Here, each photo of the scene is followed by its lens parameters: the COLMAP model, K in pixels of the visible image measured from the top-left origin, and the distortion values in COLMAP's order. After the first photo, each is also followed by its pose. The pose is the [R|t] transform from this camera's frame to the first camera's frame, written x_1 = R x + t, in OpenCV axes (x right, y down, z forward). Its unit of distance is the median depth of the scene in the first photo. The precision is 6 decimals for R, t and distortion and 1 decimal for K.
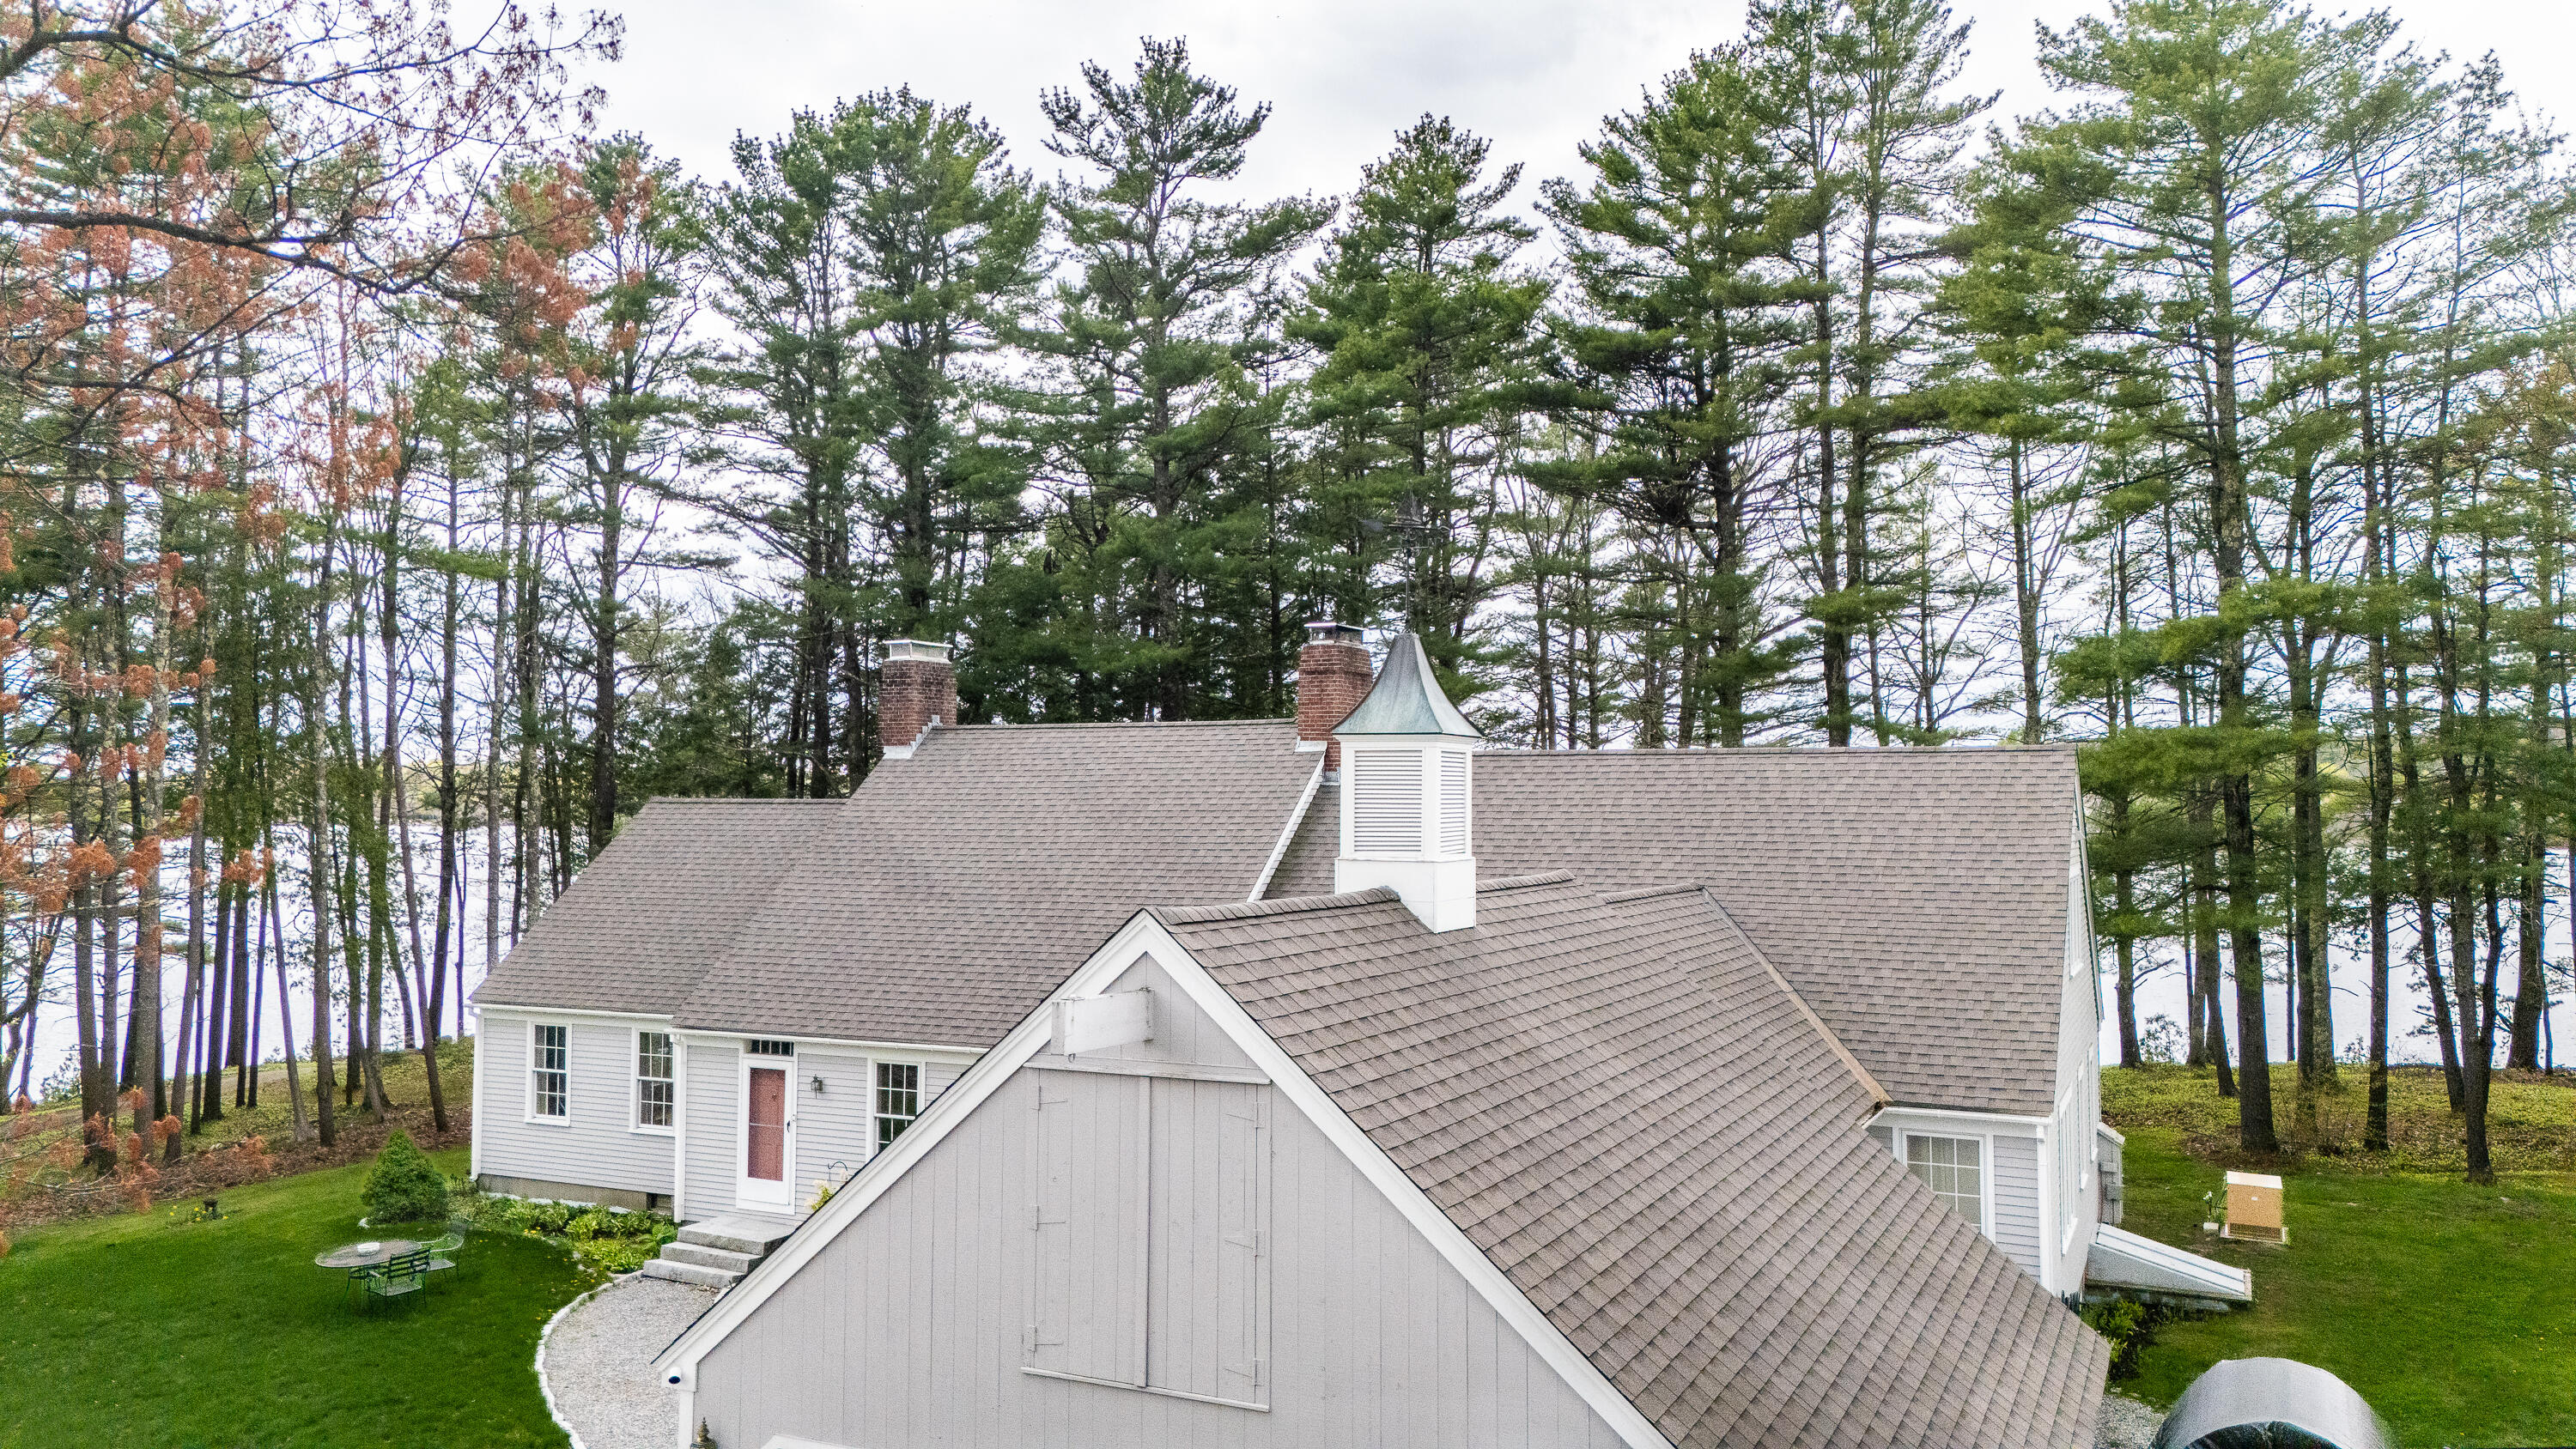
lens RADIAL K [[1856.4, 0, 1296.0], [0, 1856.4, 718.6], [0, 0, 1]] dist [0.045464, -0.001022]
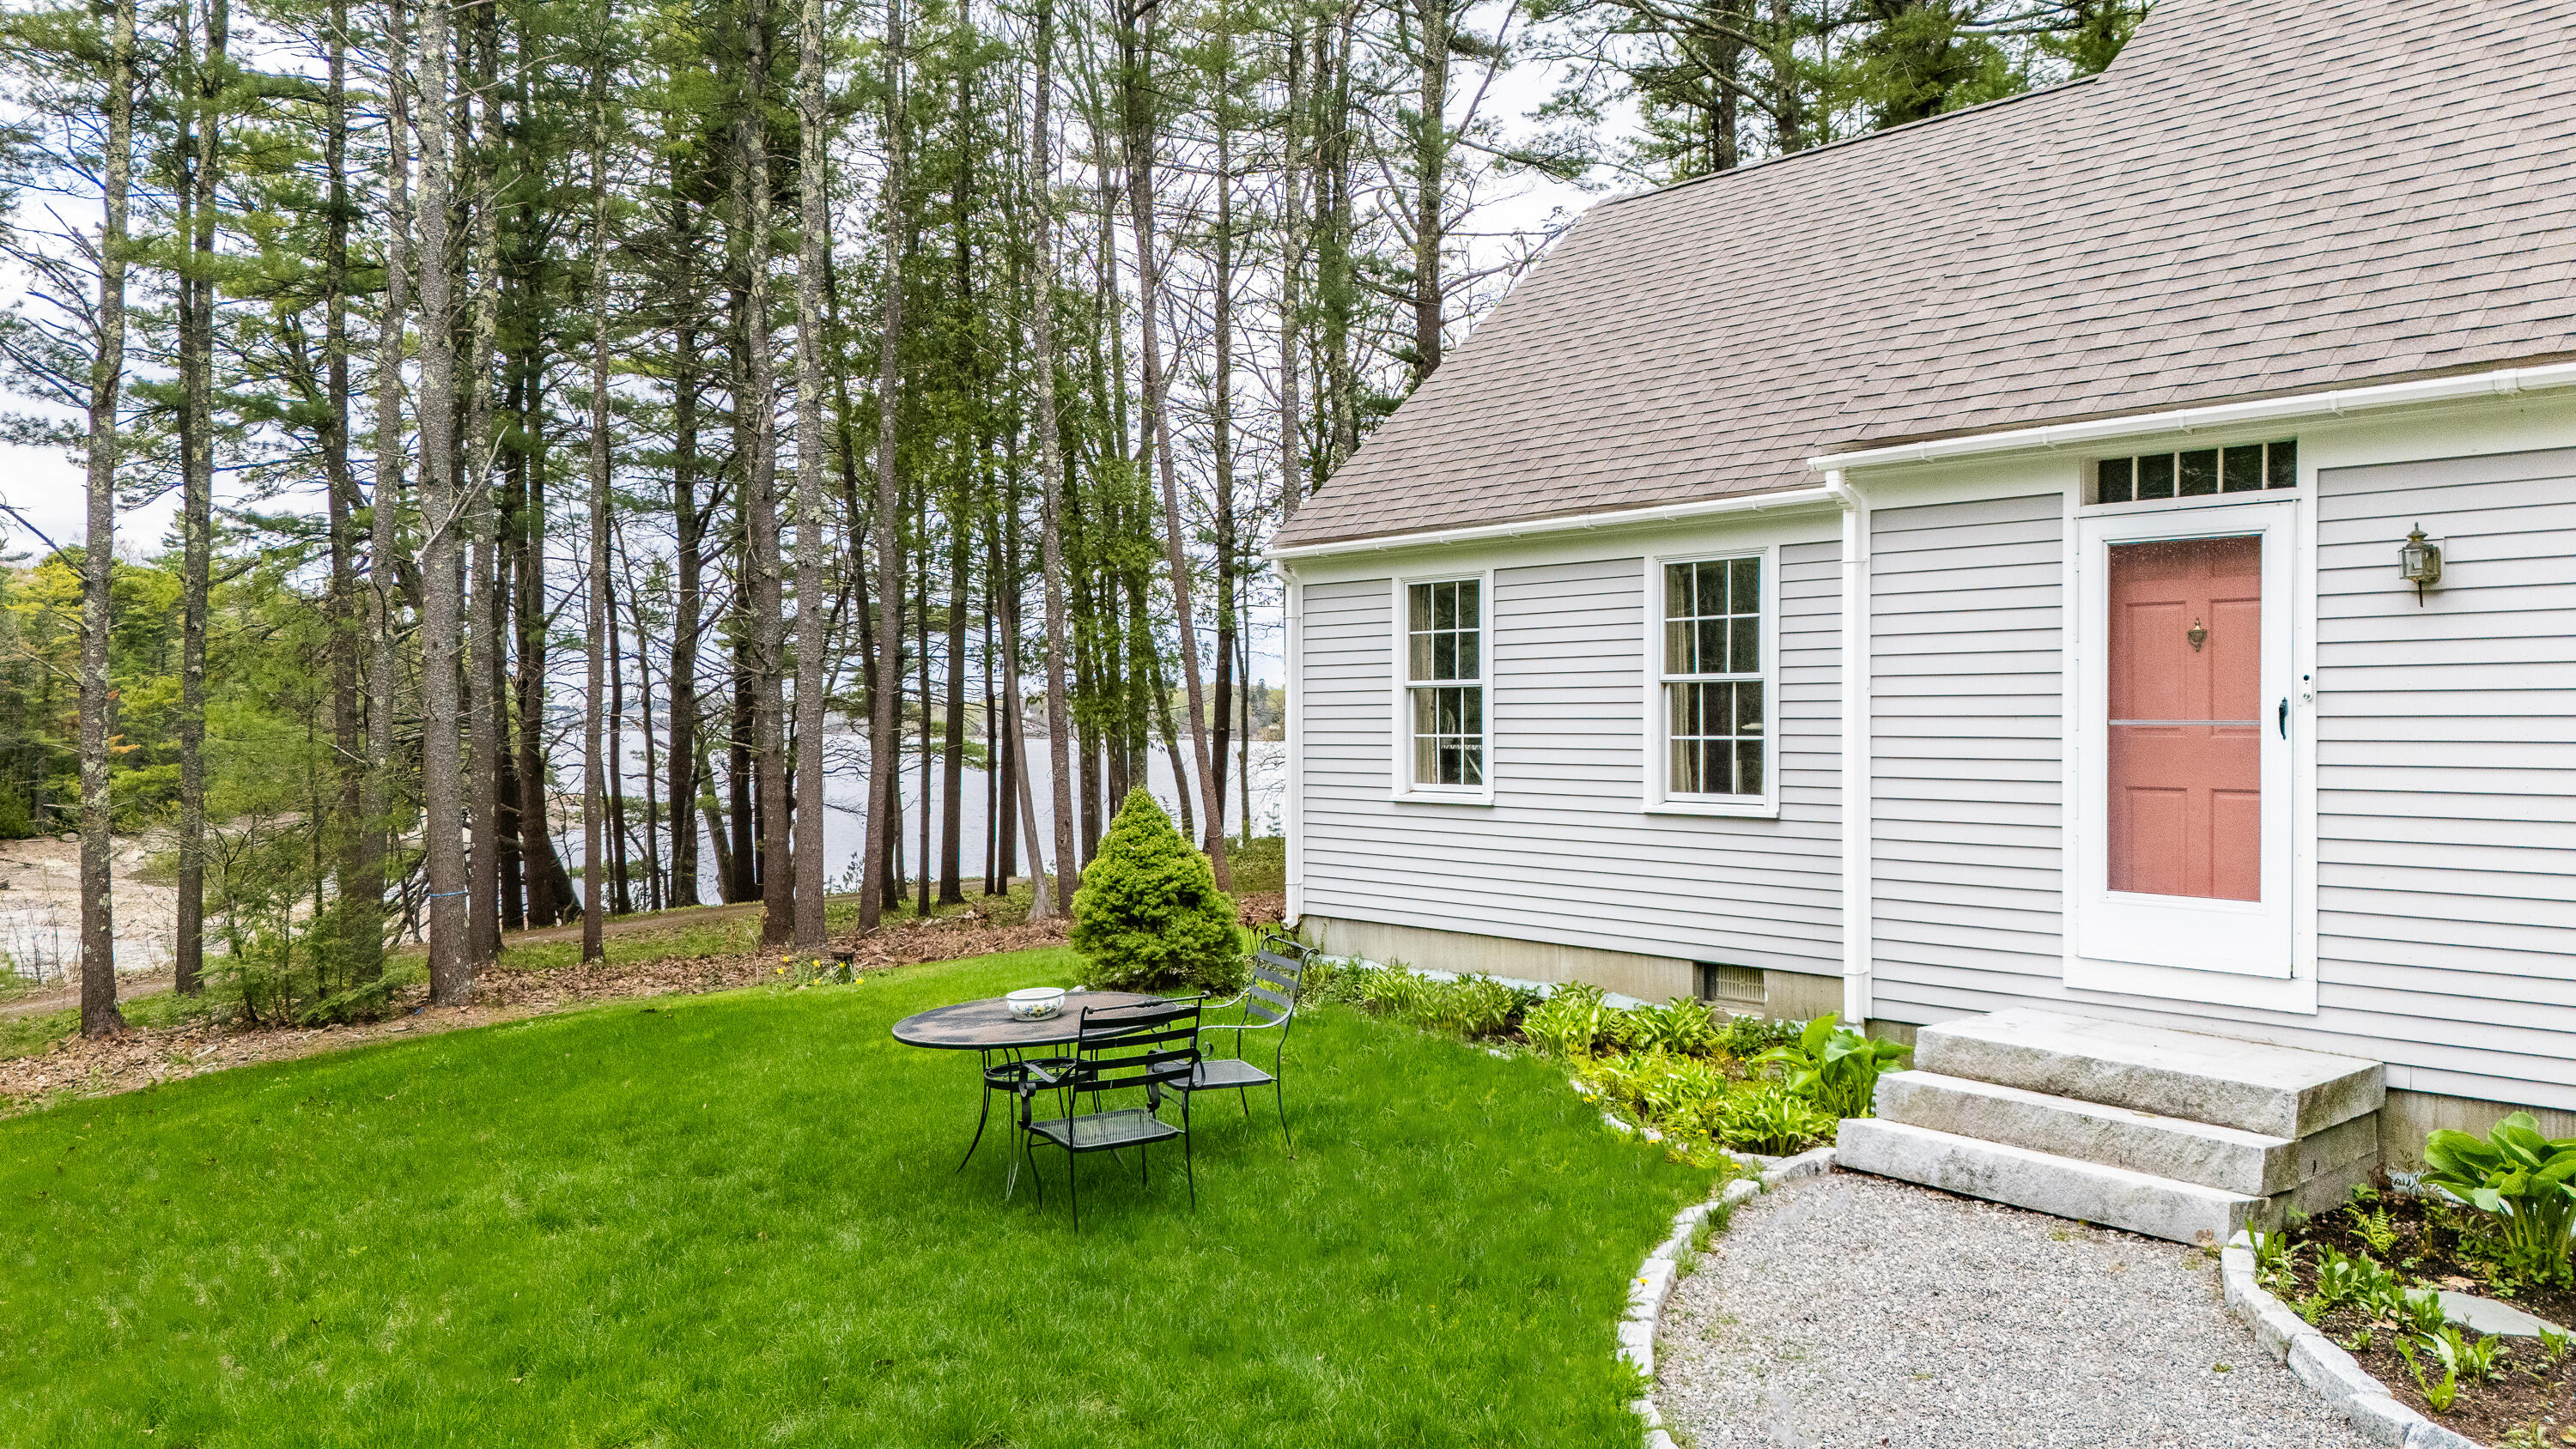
lens RADIAL K [[1856.4, 0, 1286.0], [0, 1856.4, 727.7], [0, 0, 1]] dist [0.045464, -0.001022]
pose [[0.923538, -0.006348, -0.383454, -0.268330], [0.020882, 0.999212, 0.033751, 0.183415], [0.382937, -0.039178, 0.922943, 0.590678]]
